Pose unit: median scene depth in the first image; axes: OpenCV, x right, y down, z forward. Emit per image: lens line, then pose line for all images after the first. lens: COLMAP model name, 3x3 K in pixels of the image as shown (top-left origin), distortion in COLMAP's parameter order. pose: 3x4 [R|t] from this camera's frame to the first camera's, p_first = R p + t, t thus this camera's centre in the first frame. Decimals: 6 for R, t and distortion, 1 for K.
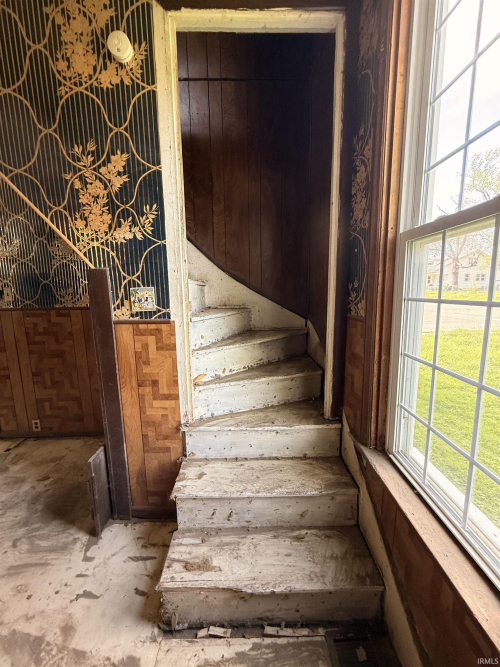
lens RADIAL K [[266.6, 0, 252.1], [0, 266.6, 331.6], [0, 0, 1]] dist [-0.000866, 0.000138]
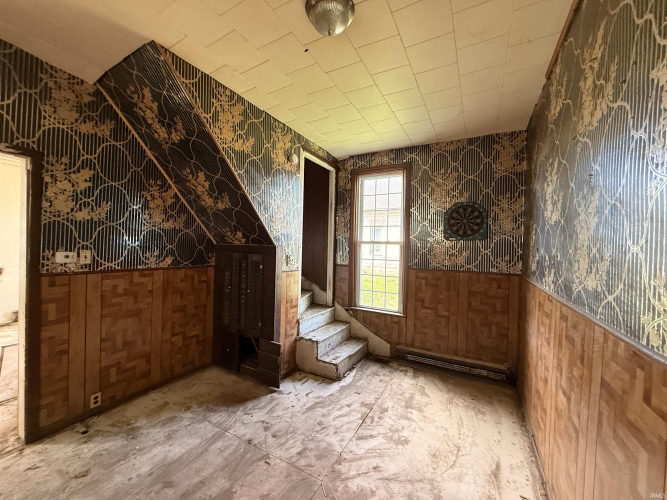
lens RADIAL K [[266.6, 0, 331.9], [0, 266.6, 249.1], [0, 0, 1]] dist [-0.000866, 0.000138]
pose [[0.499589, 0.020361, 0.866023, -1.536837], [0.105373, 0.990872, -0.084083, 0.005515], [-0.859830, 0.133262, 0.492883, -0.260046]]
